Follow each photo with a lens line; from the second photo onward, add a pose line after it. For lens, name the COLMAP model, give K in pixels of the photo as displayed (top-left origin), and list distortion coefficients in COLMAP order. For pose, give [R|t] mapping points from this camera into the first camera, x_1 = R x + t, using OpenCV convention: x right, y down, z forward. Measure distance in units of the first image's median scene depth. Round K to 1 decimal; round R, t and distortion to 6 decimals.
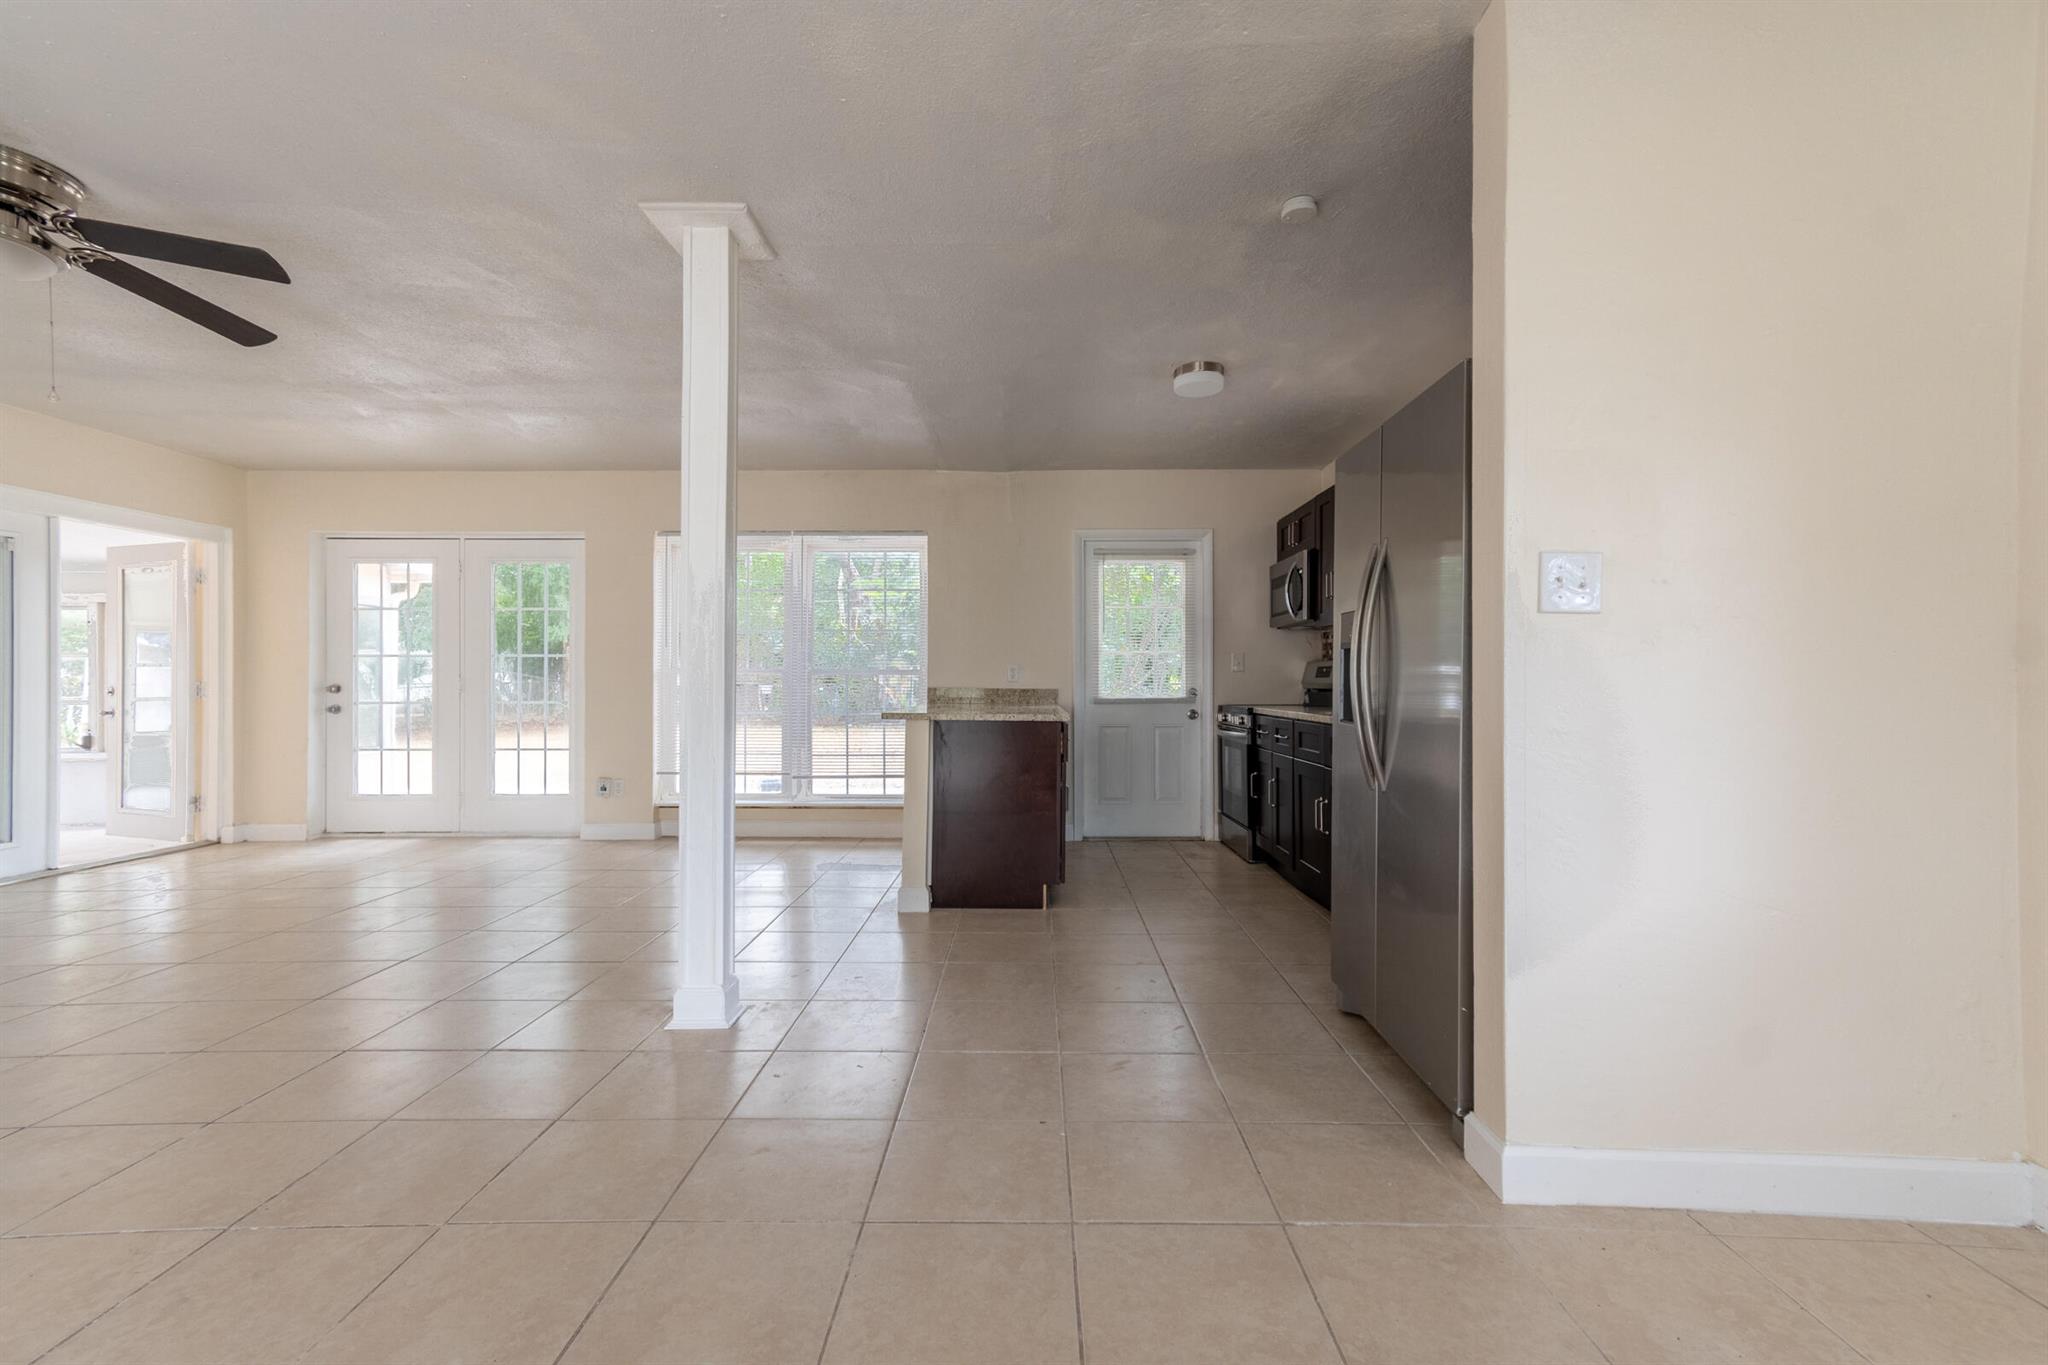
lens RADIAL K [[907.9, 0, 1031.6], [0, 907.9, 688.2], [0, 0, 1]] dist [-0.002600, 0.024303]
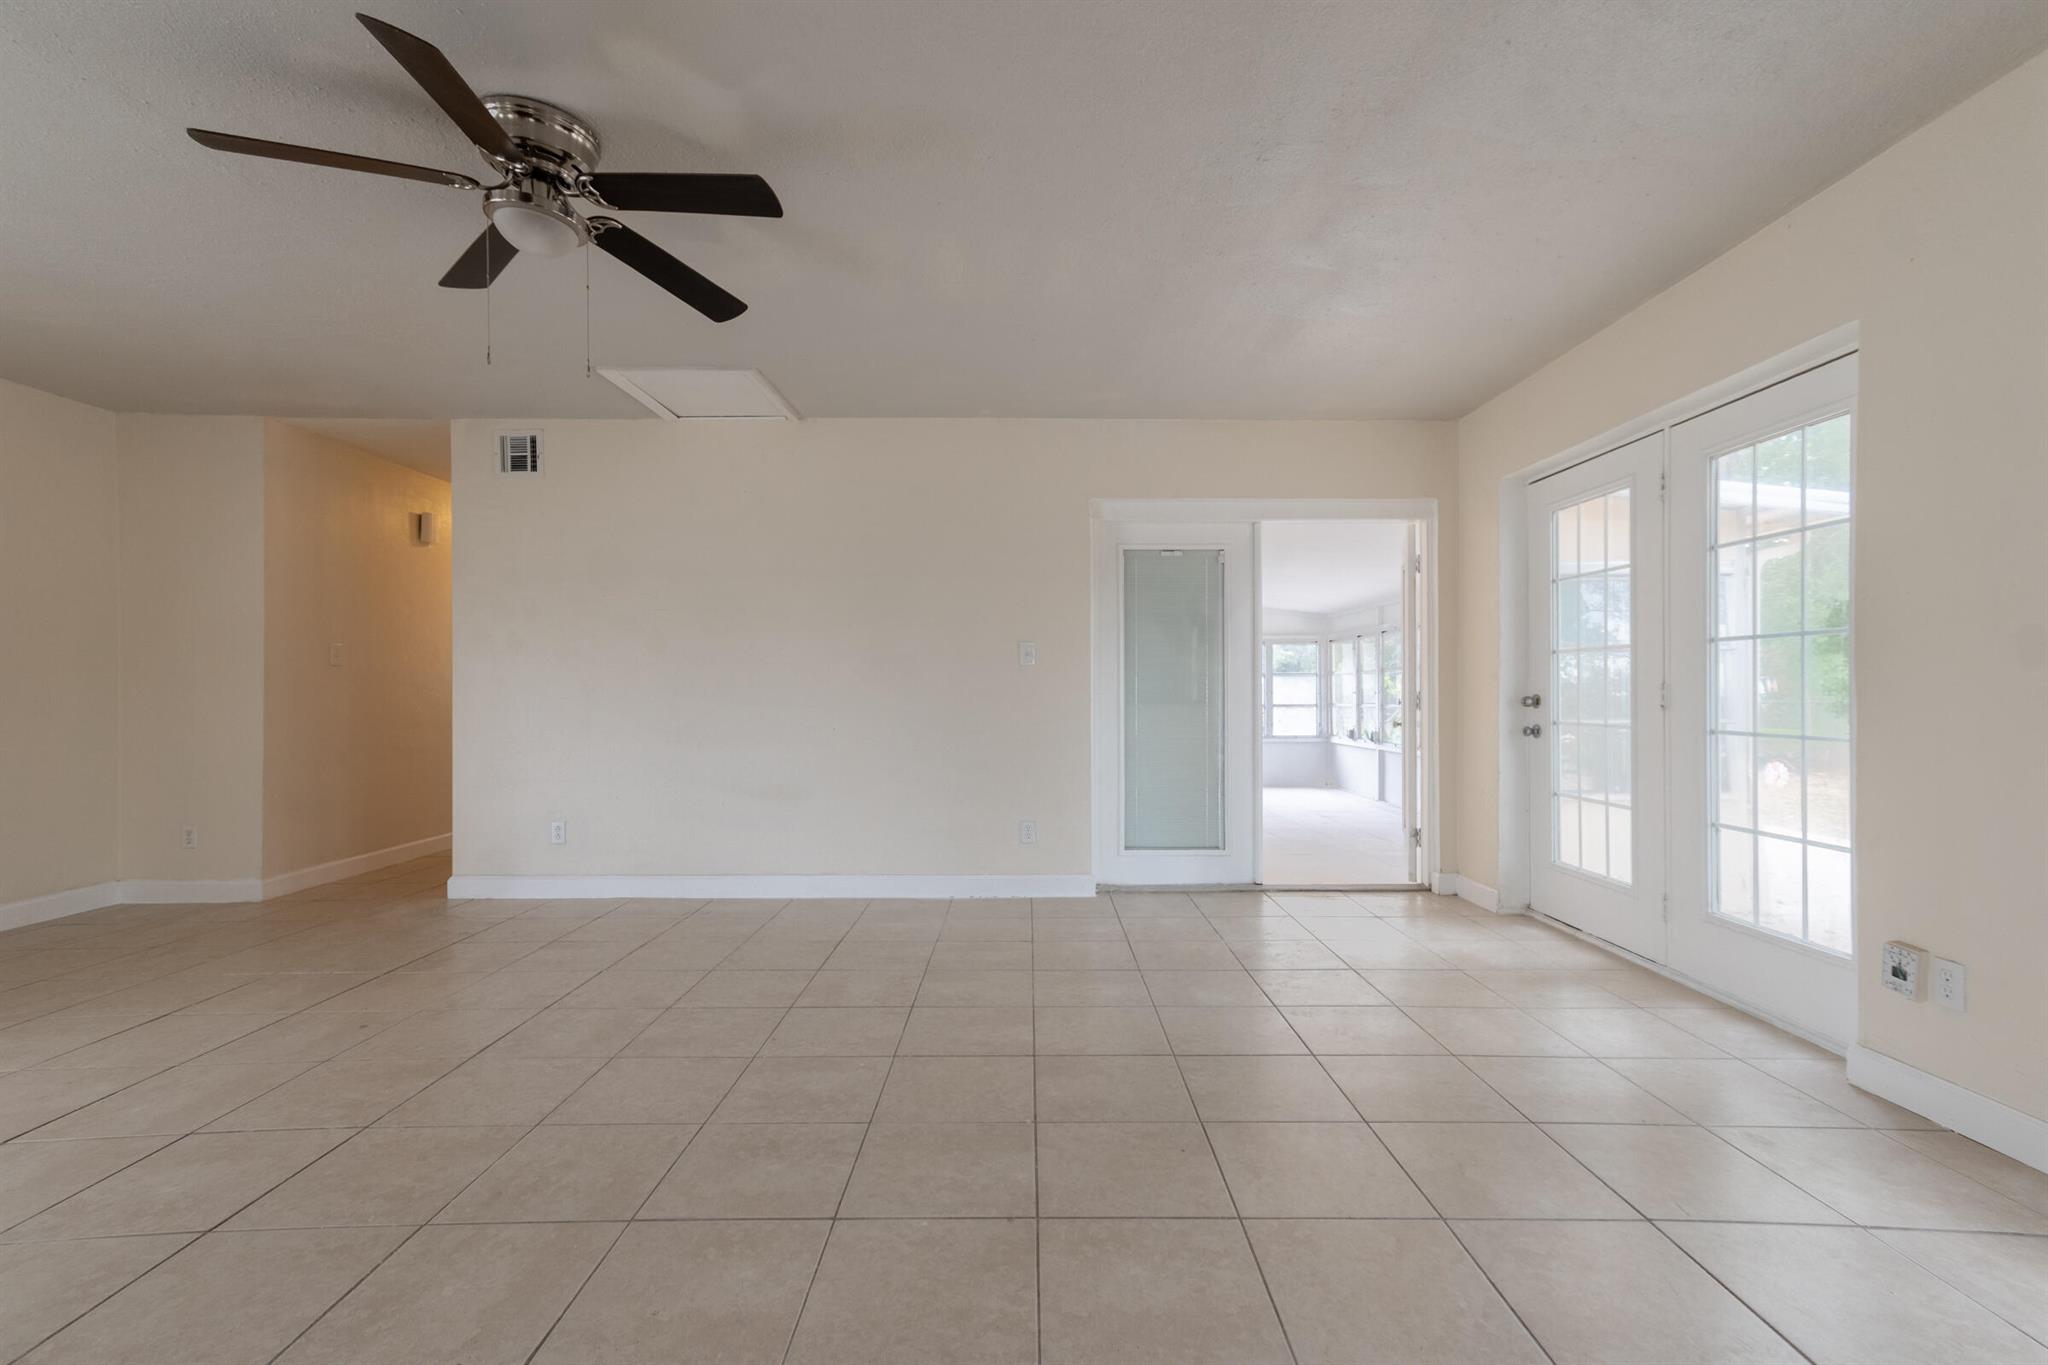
lens RADIAL K [[907.9, 0, 1031.6], [0, 907.9, 688.2], [0, 0, 1]] dist [-0.002600, 0.024303]
pose [[0.013819, -0.004317, -0.999895, -0.088637], [-0.005791, 0.999974, -0.004398, -0.004109], [0.999888, 0.005851, 0.013794, 0.630626]]
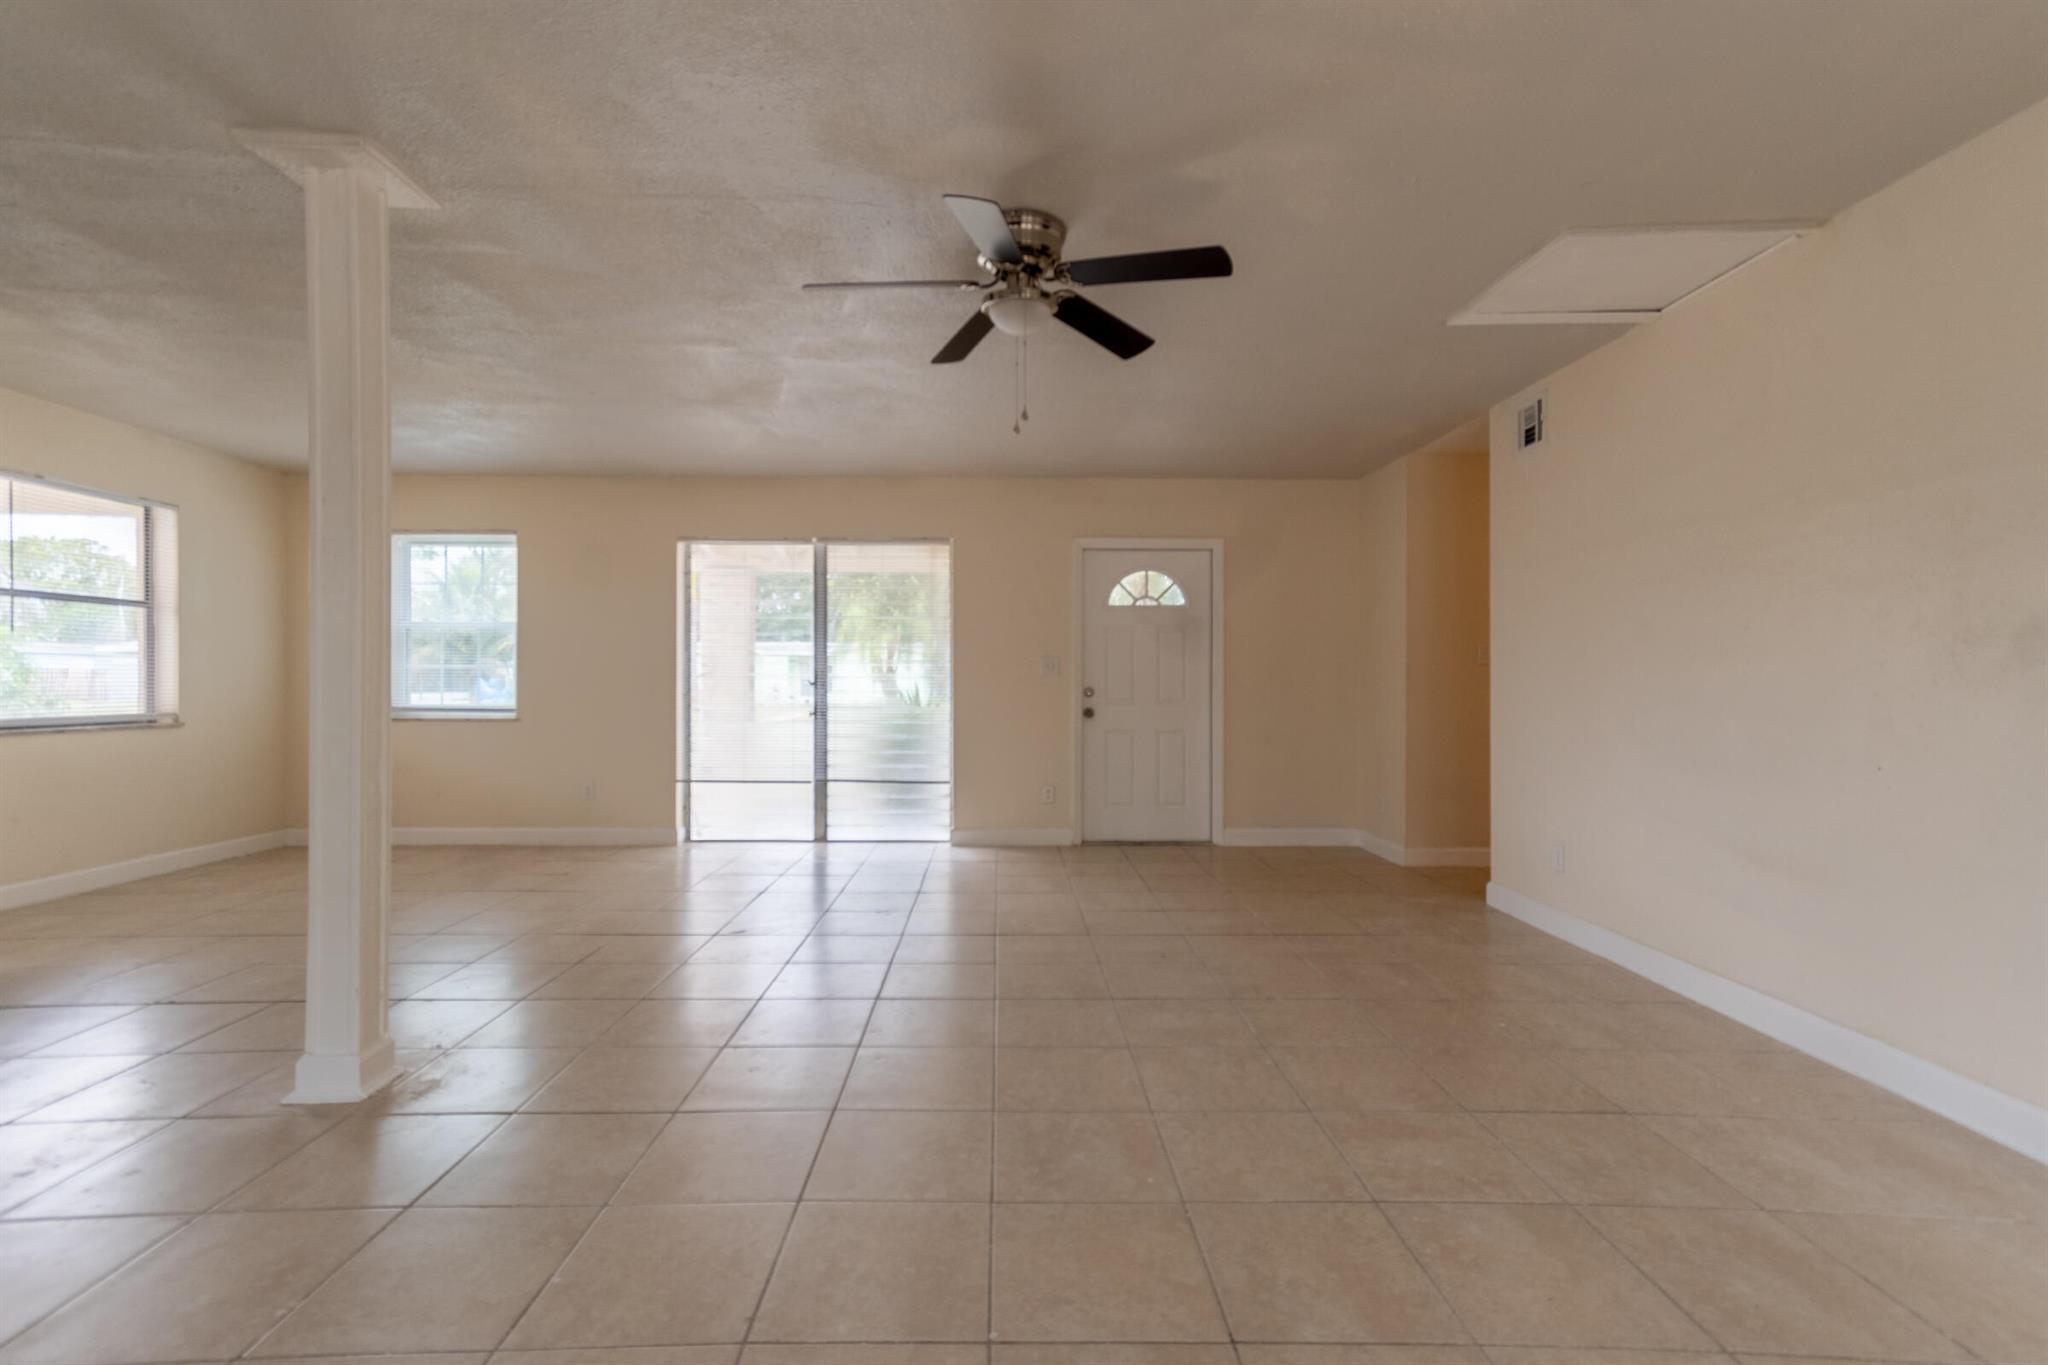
lens RADIAL K [[923.3, 0, 1018.6], [0, 923.3, 673.9], [0, 0, 1]] dist [0.000871, 0.000131]
pose [[-0.999688, -0.006401, -0.024153, -0.457920], [-0.006449, 0.999977, 0.001934, -0.013951], [0.024140, 0.002089, -0.999706, 0.892404]]
